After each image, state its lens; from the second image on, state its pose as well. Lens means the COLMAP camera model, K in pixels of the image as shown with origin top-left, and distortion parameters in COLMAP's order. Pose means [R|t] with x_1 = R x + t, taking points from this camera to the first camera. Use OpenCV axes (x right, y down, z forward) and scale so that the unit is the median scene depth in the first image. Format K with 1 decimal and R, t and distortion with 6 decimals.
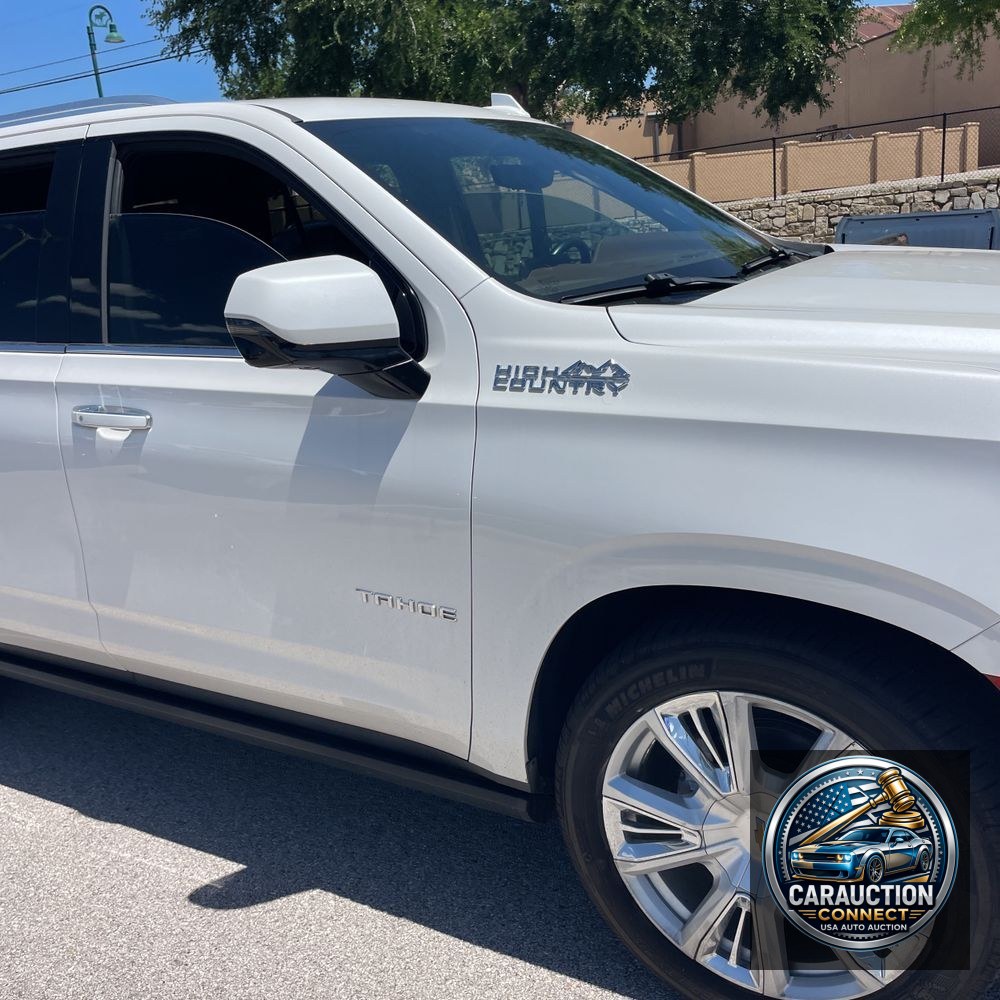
lens RADIAL K [[964.6, 0, 500.0], [0, 964.6, 500.0], [0, 0, 1]] dist [0.177425, -0.301044]
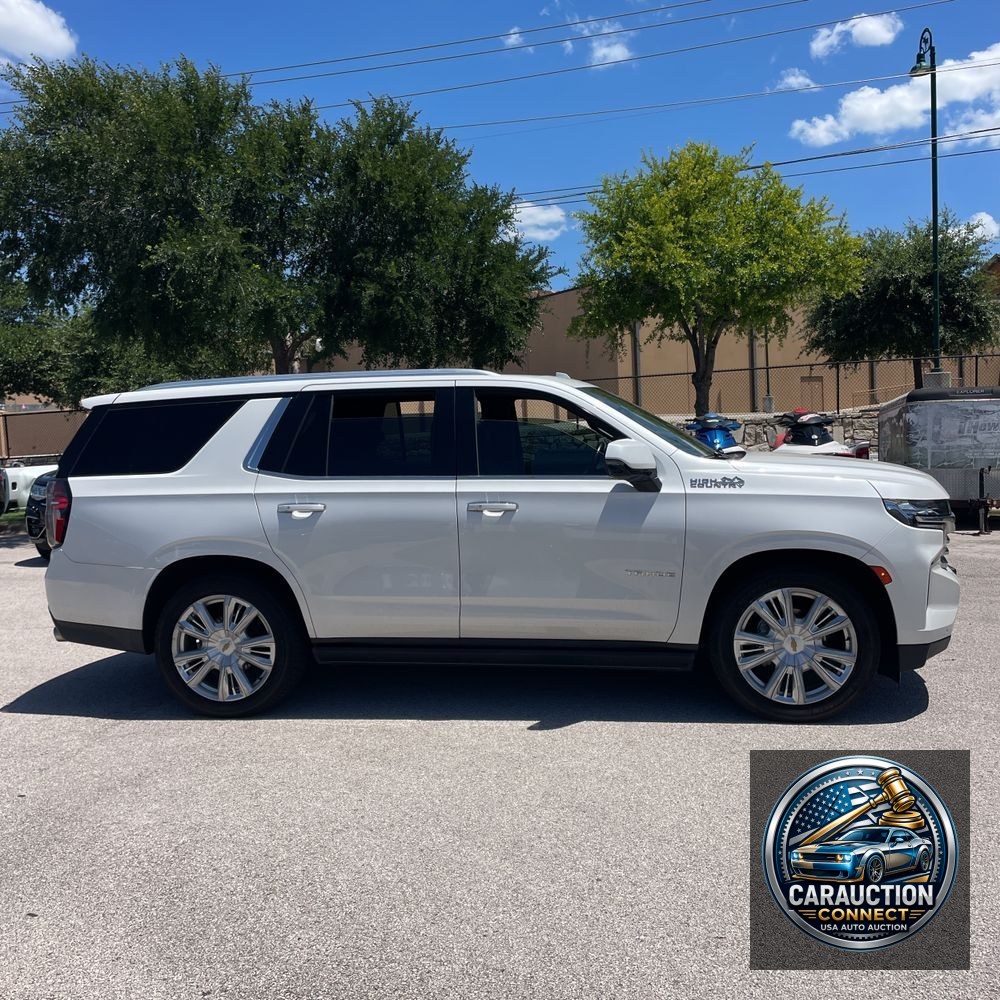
lens RADIAL K [[964.6, 0, 500.0], [0, 964.6, 500.0], [0, 0, 1]] dist [0.177425, -0.301044]
pose [[0.924213, 0.028544, 0.380810, -1.560091], [0.056968, 0.975738, -0.211398, 0.473884], [-0.377605, 0.217071, 0.900164, -1.272804]]
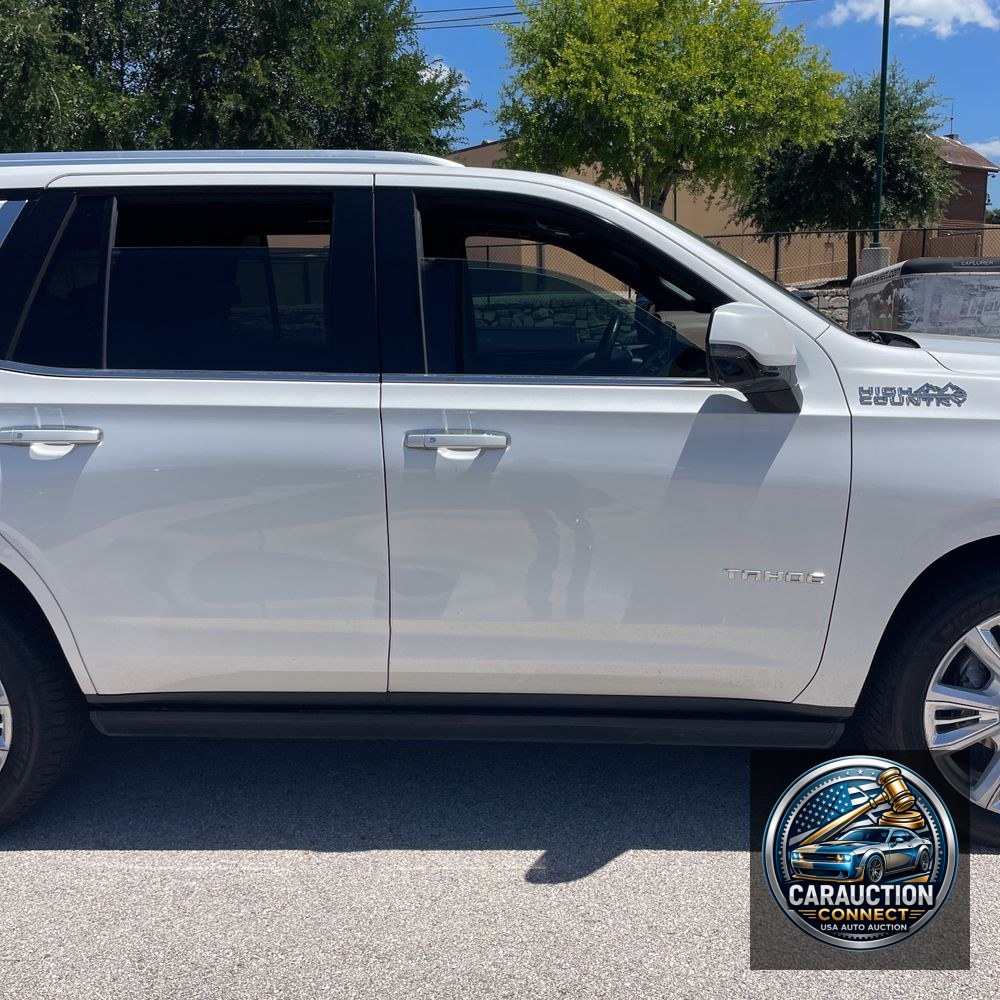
lens RADIAL K [[964.6, 0, 500.0], [0, 964.6, 500.0], [0, 0, 1]] dist [0.177425, -0.301044]
pose [[0.875768, -0.020329, 0.482305, -1.121708], [0.068598, 0.994214, -0.082656, 0.099354], [-0.477834, 0.105472, 0.872095, 0.050913]]
